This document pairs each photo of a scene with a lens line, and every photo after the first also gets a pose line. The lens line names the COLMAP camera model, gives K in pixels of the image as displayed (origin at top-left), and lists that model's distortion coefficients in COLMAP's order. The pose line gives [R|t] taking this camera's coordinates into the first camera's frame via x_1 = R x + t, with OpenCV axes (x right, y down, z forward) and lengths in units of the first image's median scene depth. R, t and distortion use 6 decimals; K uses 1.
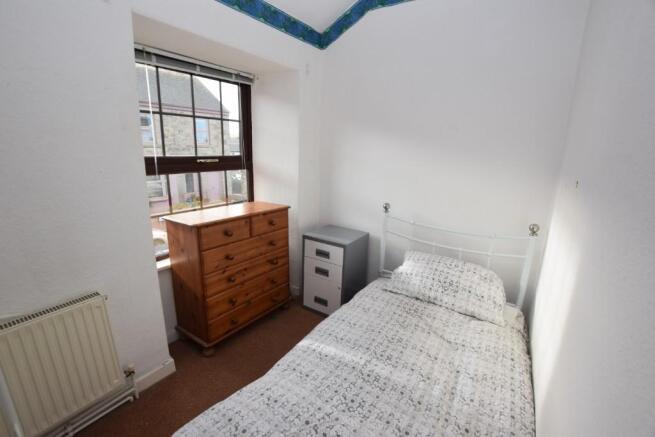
lens RADIAL K [[293.5, 0, 327.5], [0, 293.5, 218.5], [0, 0, 1]] dist [-0.000119, -0.000039]
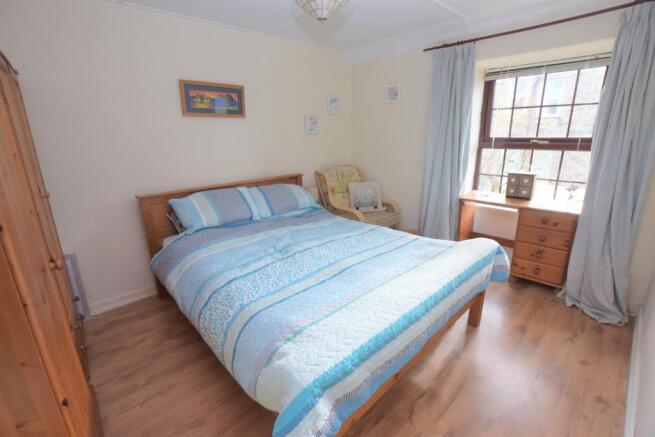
lens RADIAL K [[293.5, 0, 327.5], [0, 293.5, 218.5], [0, 0, 1]] dist [-0.000119, -0.000039]
pose [[-0.191020, 0.266779, -0.944638, 1.077625], [-0.216314, 0.927259, 0.305613, -0.073447], [0.957455, 0.262717, -0.119417, 0.349520]]
